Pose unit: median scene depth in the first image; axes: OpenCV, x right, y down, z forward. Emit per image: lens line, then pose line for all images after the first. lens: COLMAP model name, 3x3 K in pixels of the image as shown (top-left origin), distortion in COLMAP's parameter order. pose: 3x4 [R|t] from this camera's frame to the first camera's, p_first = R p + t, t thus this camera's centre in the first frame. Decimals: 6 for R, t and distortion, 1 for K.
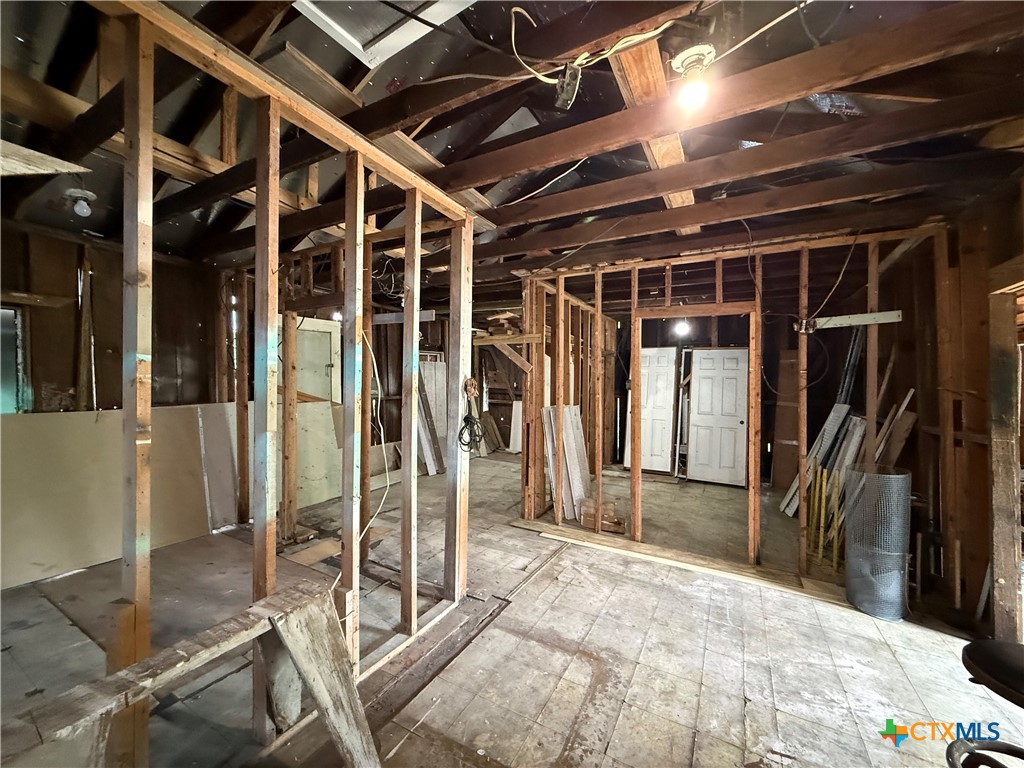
lens RADIAL K [[407.1, 0, 512.3], [0, 407.1, 384.8], [0, 0, 1]] dist [0.000123, 0.000164]
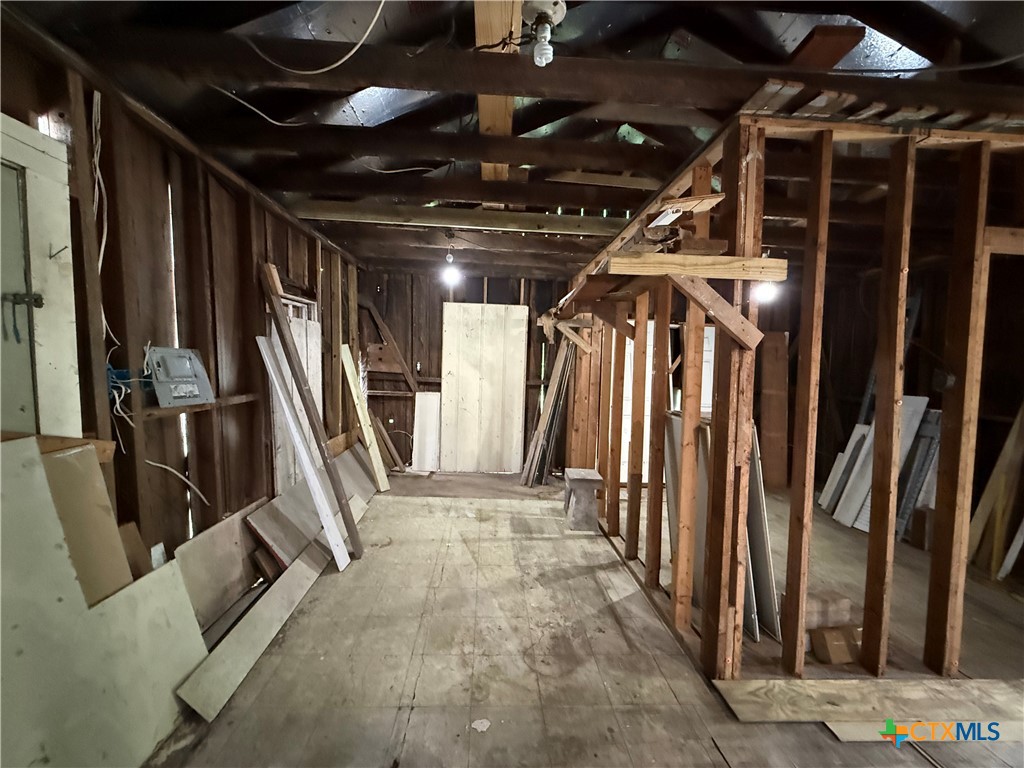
lens RADIAL K [[407.1, 0, 507.9], [0, 407.1, 385.8], [0, 0, 1]] dist [0.000123, 0.000164]
pose [[0.853047, -0.017475, 0.521542, -0.438563], [-0.013553, 0.998360, 0.055619, -0.014854], [-0.521659, -0.054514, 0.851411, 0.839299]]
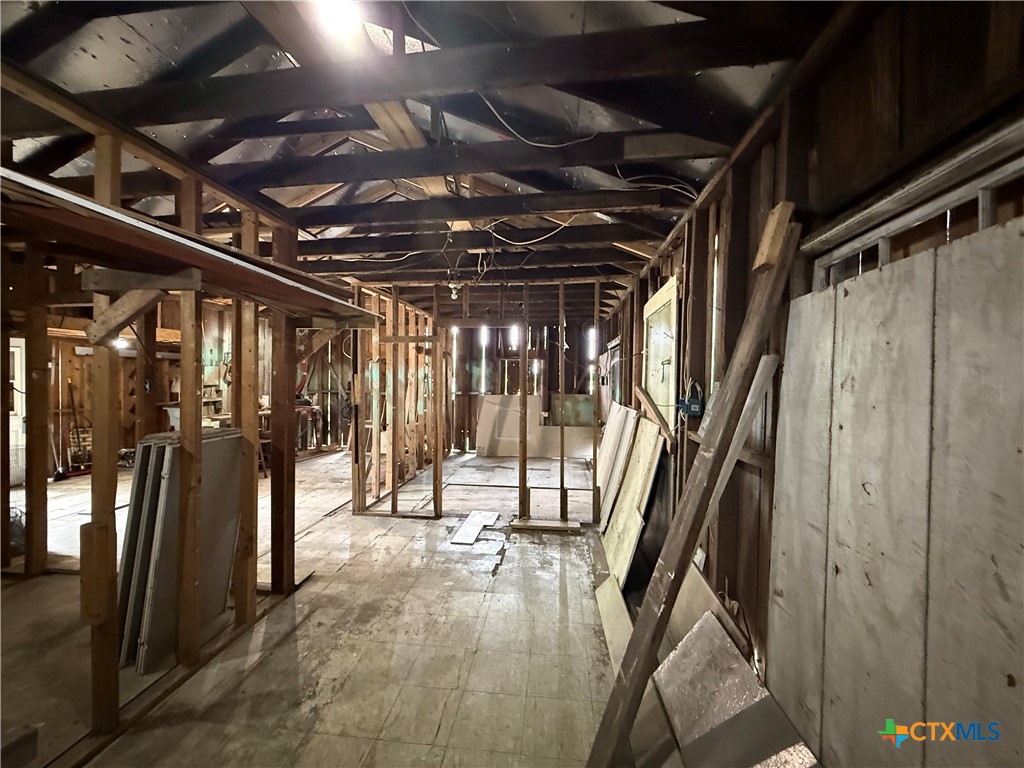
lens RADIAL K [[407.1, 0, 510.2], [0, 407.1, 385.0], [0, 0, 1]] dist [0.000123, 0.000164]
pose [[-0.928925, -0.007834, -0.370185, -0.064240], [-0.016198, 0.999679, 0.019492, -0.032025], [0.369913, 0.024103, -0.928754, 1.954644]]
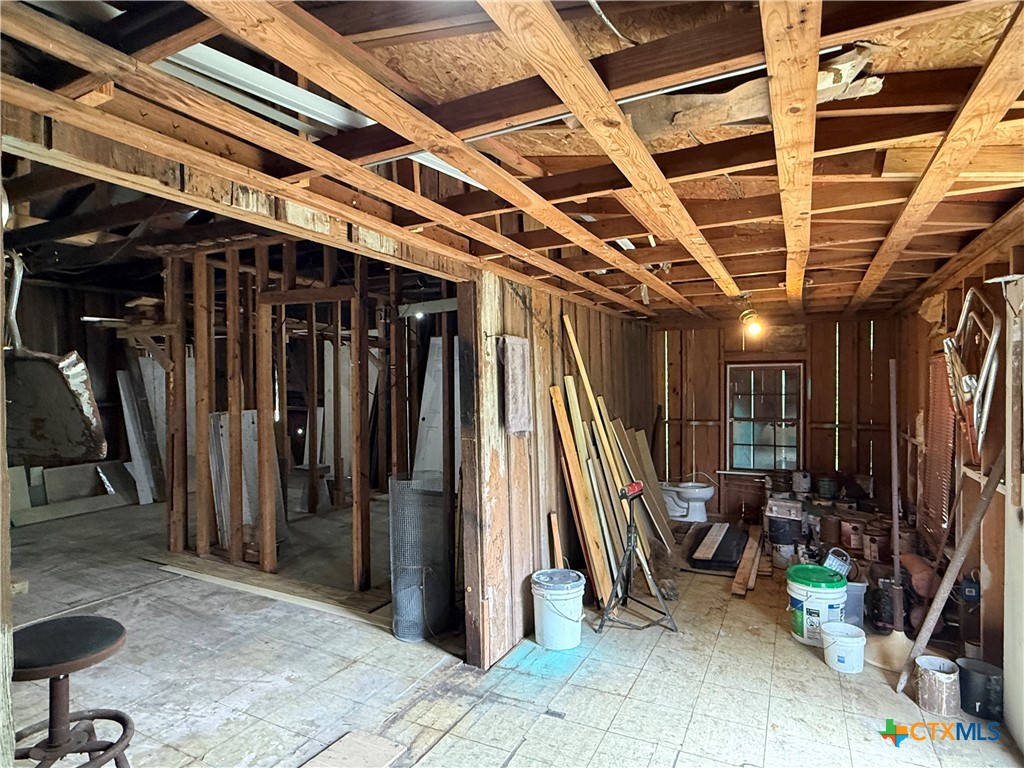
lens RADIAL K [[572.2, 0, 512.0], [0, 572.2, 384.7], [0, 0, 1]] dist [0.006832, 0.000422]
pose [[0.999206, -0.007802, 0.039059, 0.735966], [0.008082, 0.999943, -0.007003, 0.011472], [-0.039002, 0.007313, 0.999212, -0.192115]]
